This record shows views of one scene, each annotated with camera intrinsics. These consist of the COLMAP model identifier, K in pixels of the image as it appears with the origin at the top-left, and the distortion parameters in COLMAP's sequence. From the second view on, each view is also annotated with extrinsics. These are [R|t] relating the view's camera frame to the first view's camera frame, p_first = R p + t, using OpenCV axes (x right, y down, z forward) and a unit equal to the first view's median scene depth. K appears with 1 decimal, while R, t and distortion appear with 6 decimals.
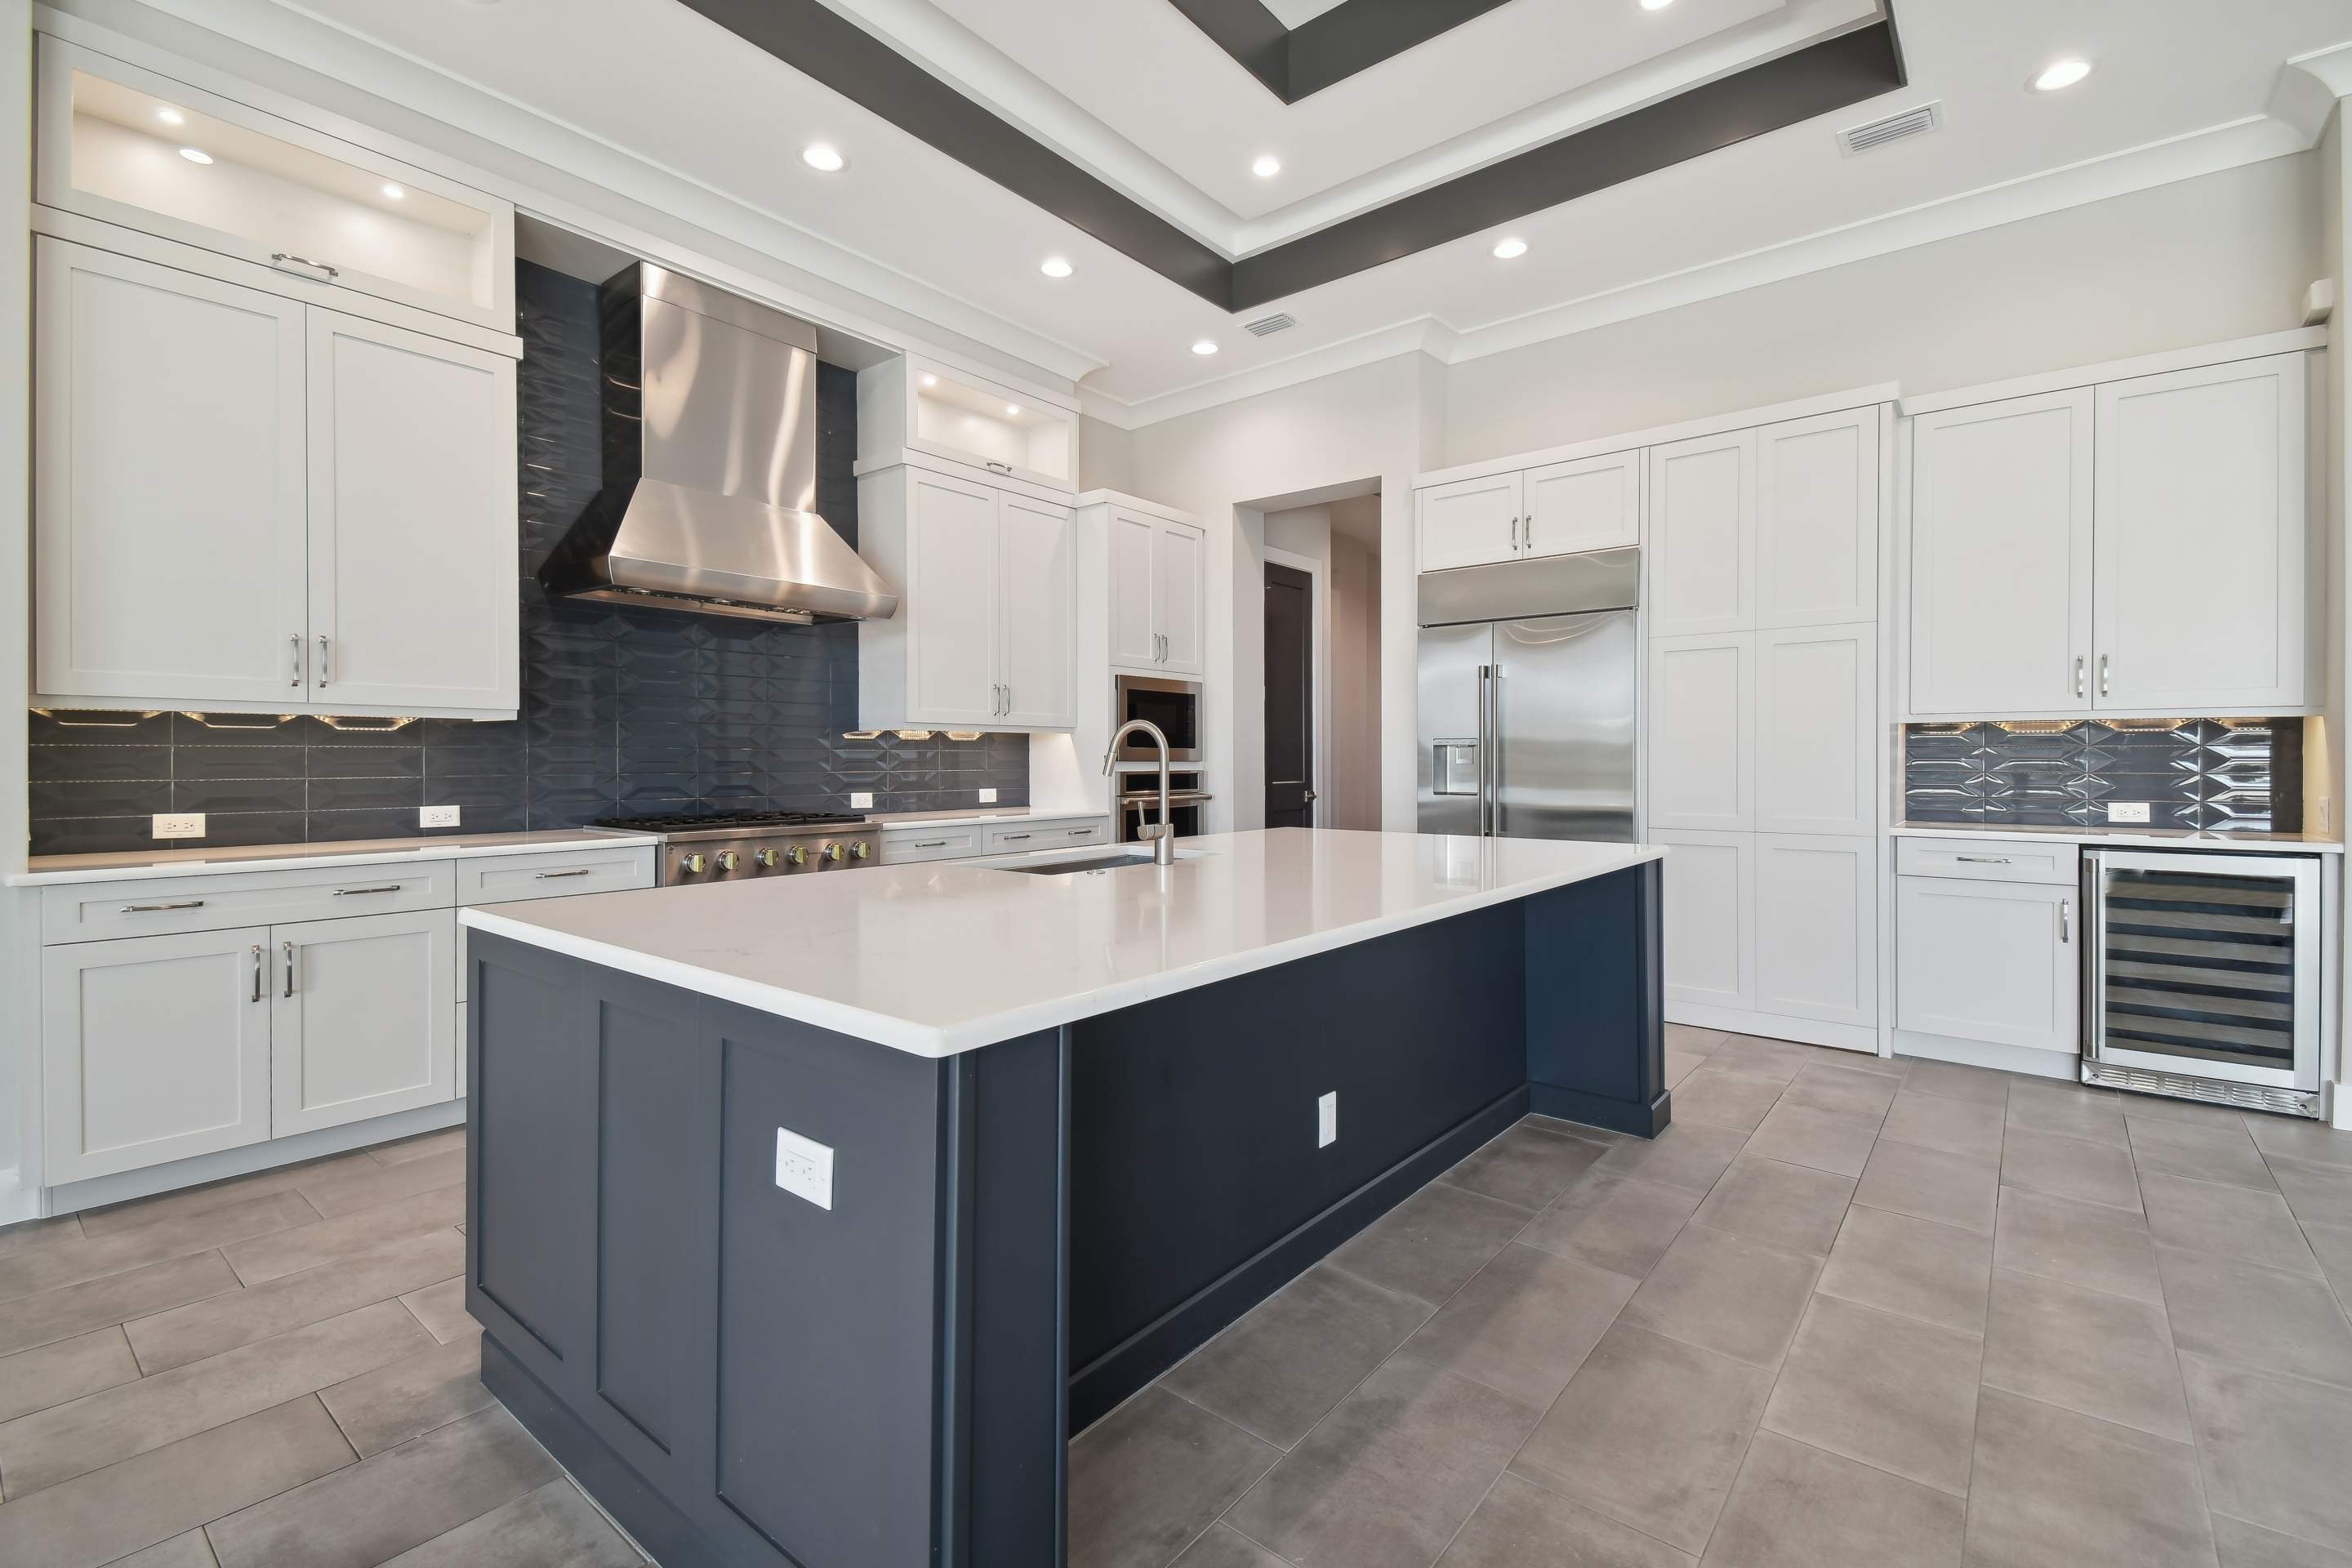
lens RADIAL K [[1045.7, 0, 1172.6], [0, 1045.7, 765.2], [0, 0, 1]] dist [0.029444, -0.016342]
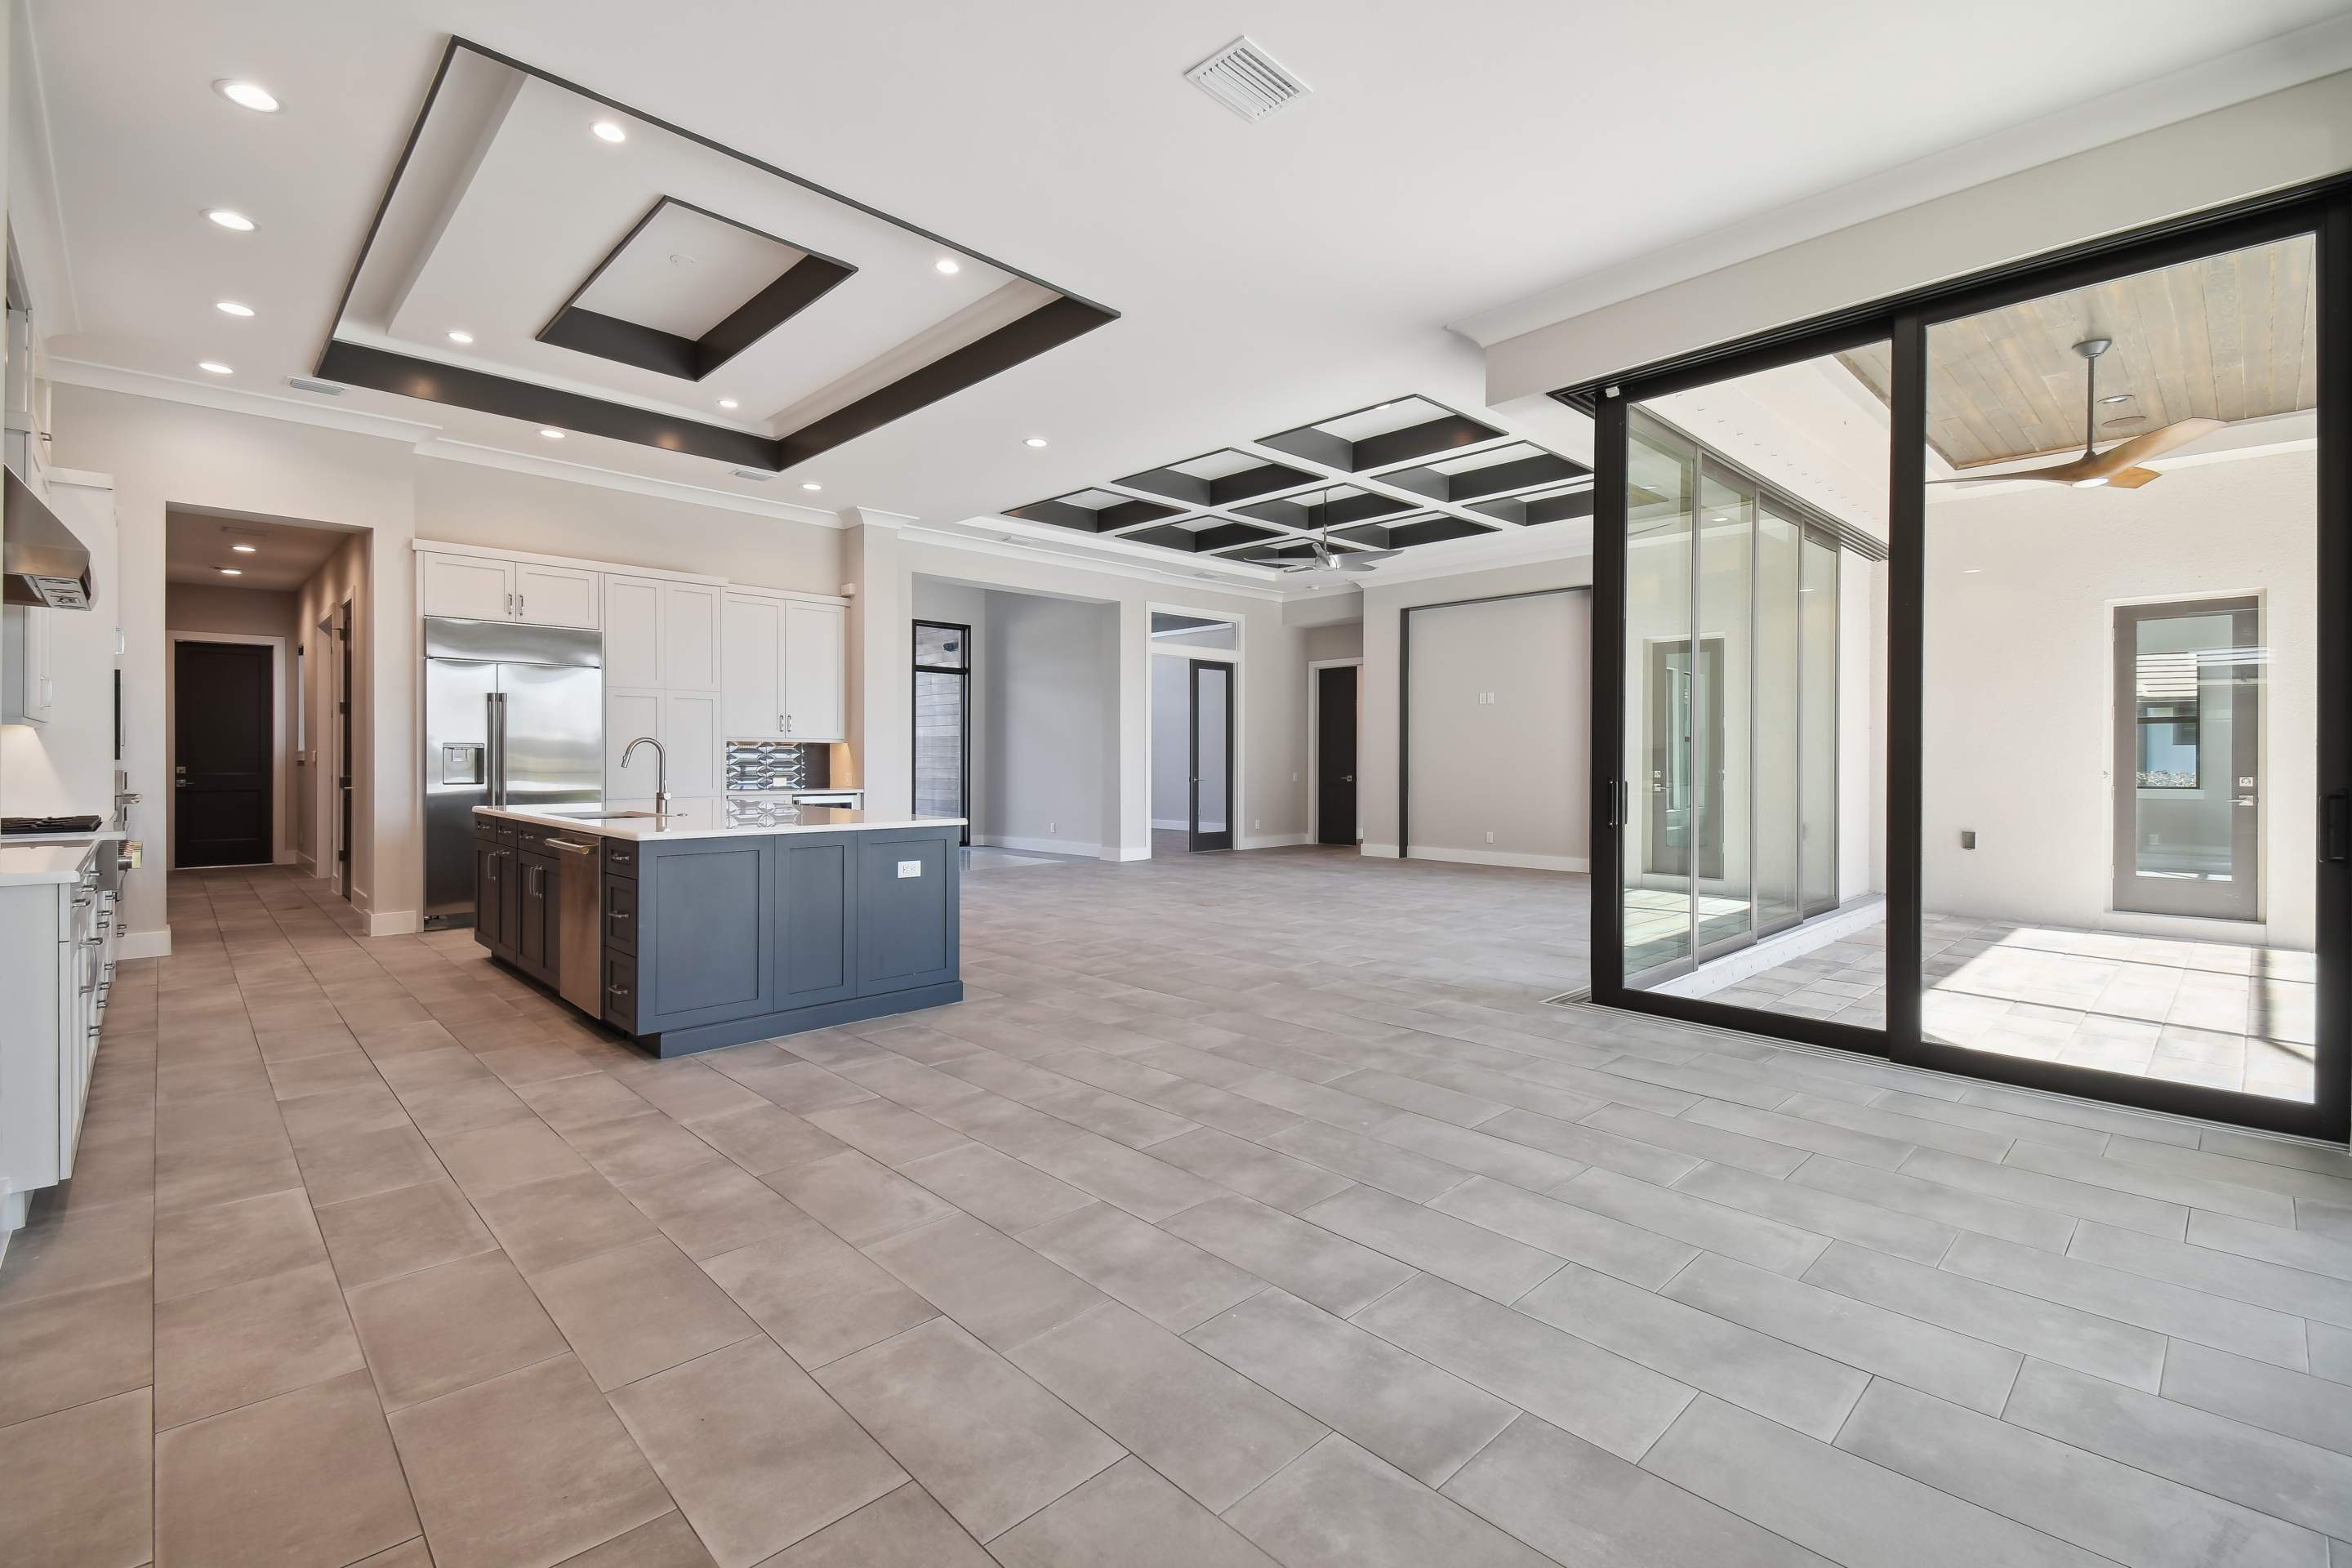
lens RADIAL K [[1028.8, 0, 1182.0], [0, 1028.8, 764.5], [0, 0, 1]] dist [0.031623, -0.016134]
pose [[0.107087, -0.004493, 0.994239, -1.165626], [0.002749, 0.999987, 0.004223, -0.000419], [-0.994246, 0.002281, 0.107098, -0.106768]]
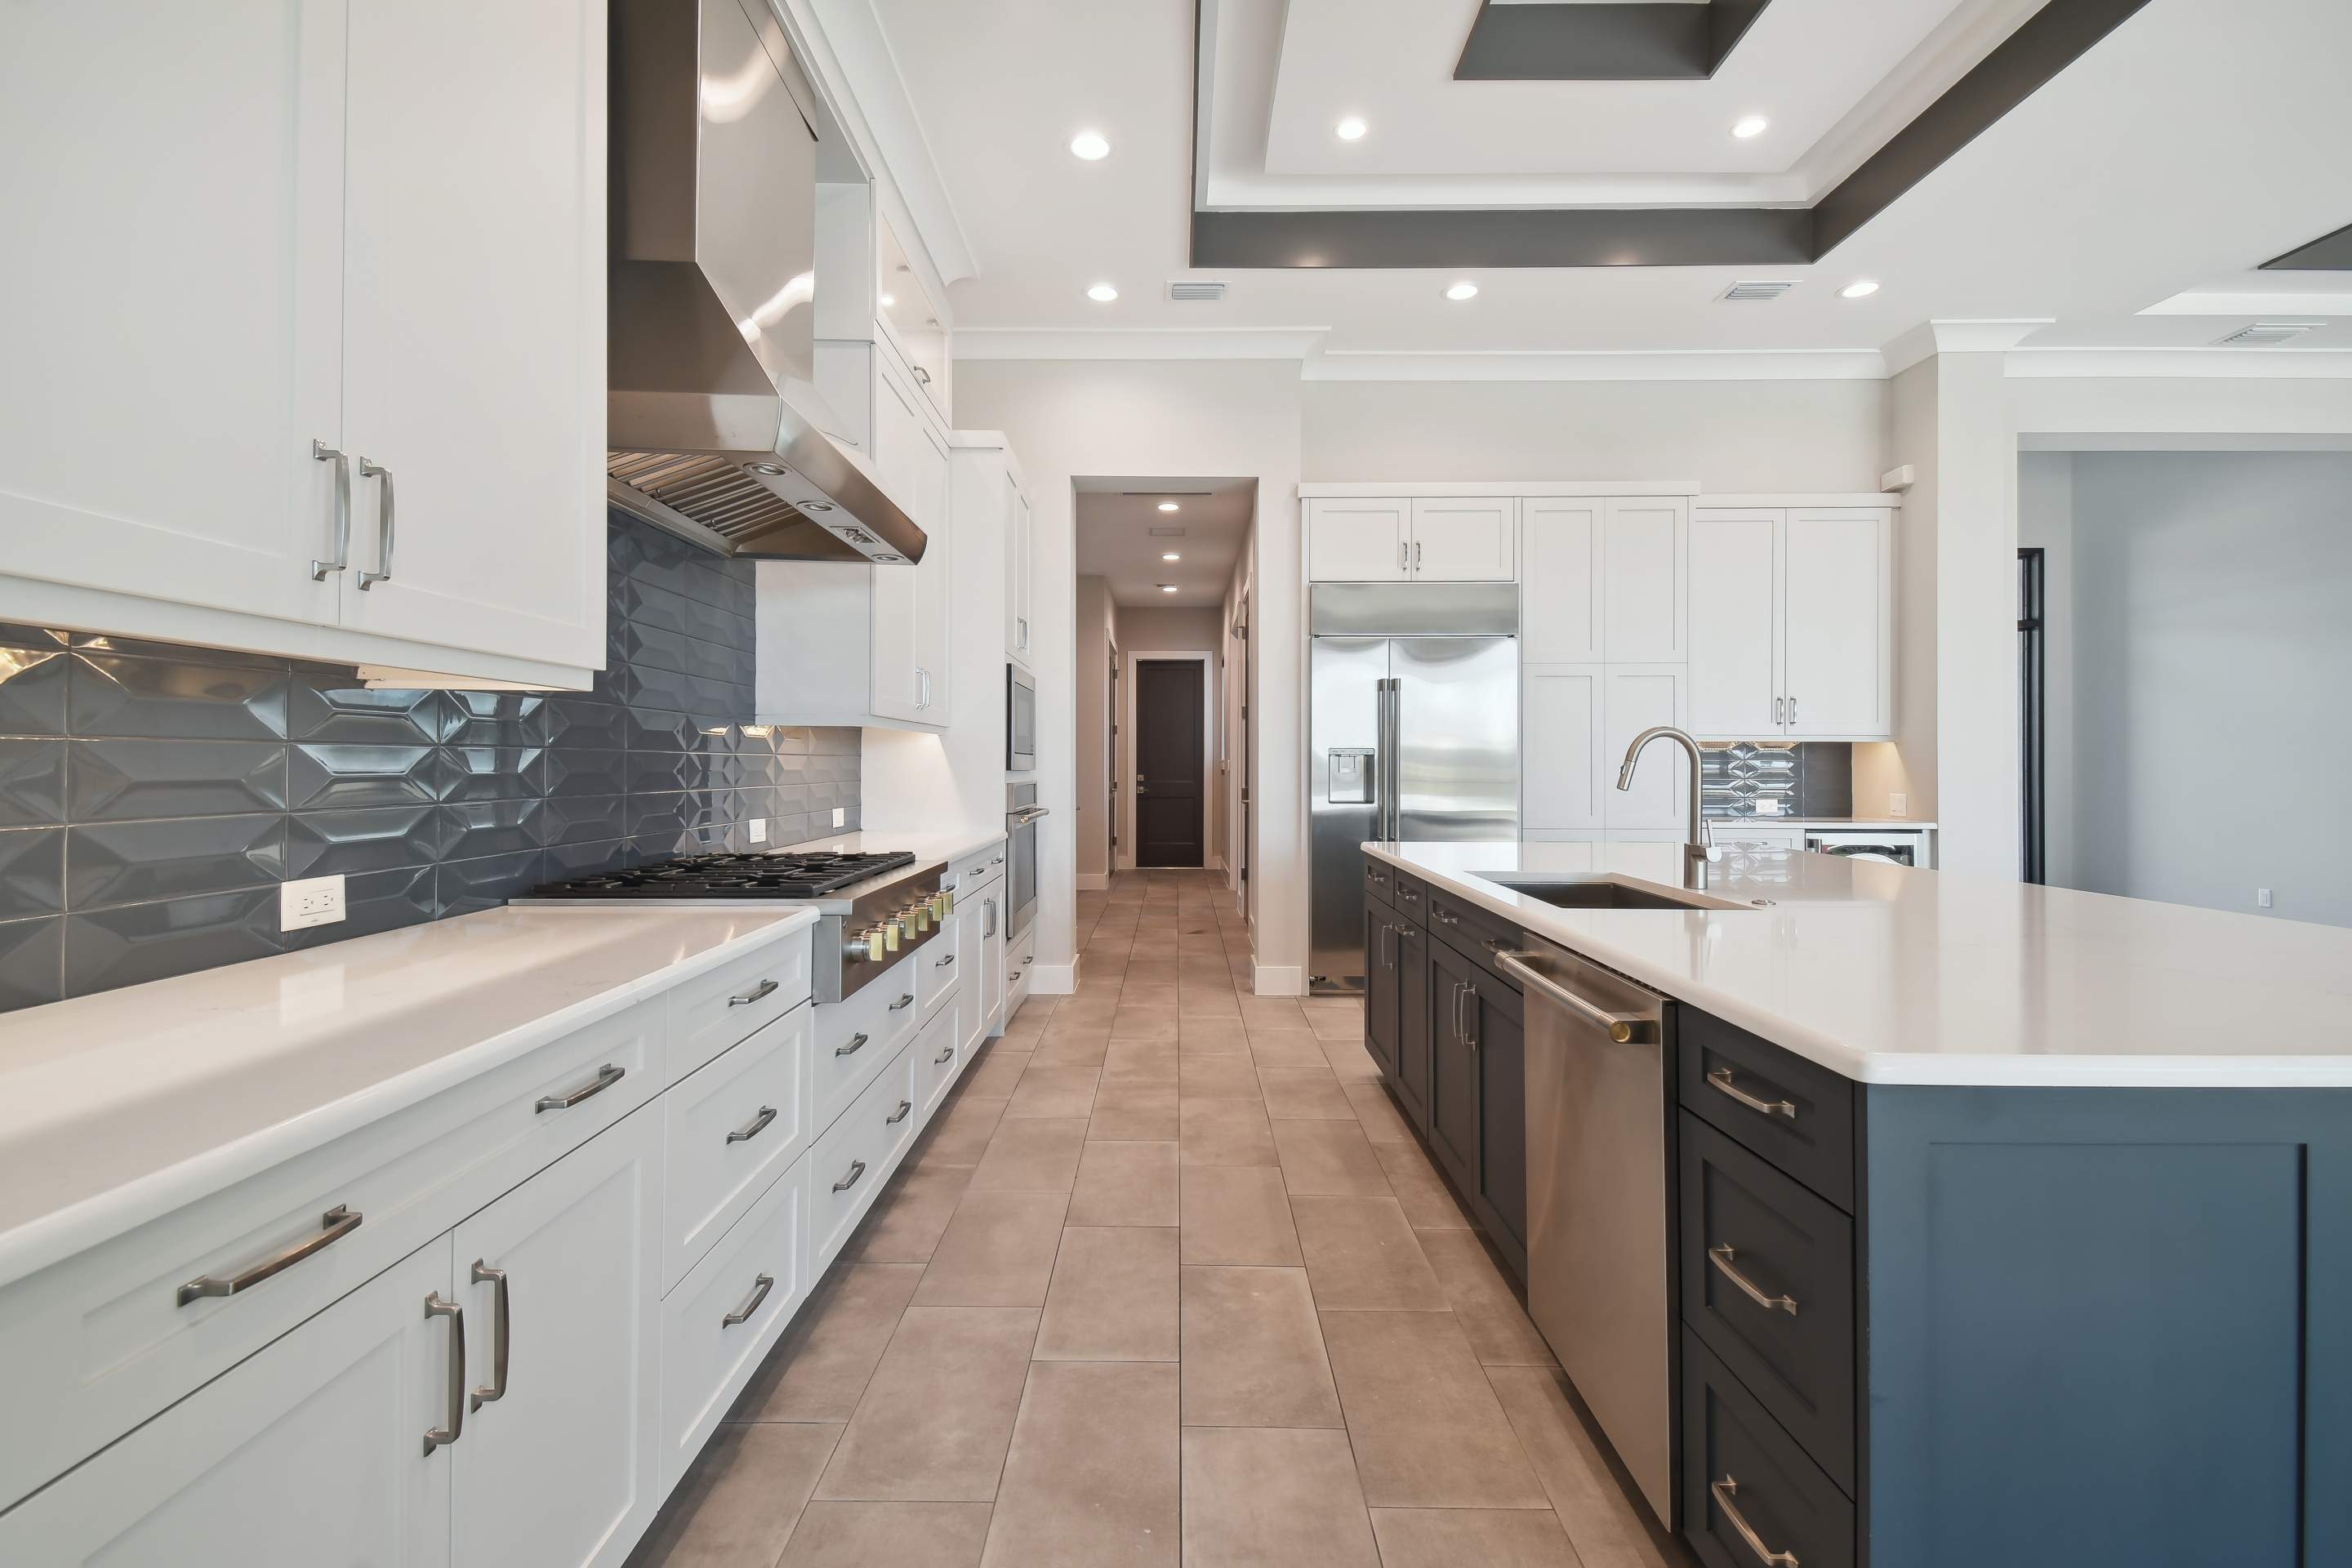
lens RADIAL K [[1045.7, 0, 1172.6], [0, 1045.7, 765.2], [0, 0, 1]] dist [0.029444, -0.016342]
pose [[0.774060, 0.001984, 0.633109, -0.598890], [0.000988, 0.999990, -0.004342, -0.005265], [-0.633112, 0.003987, 0.774050, 0.374553]]
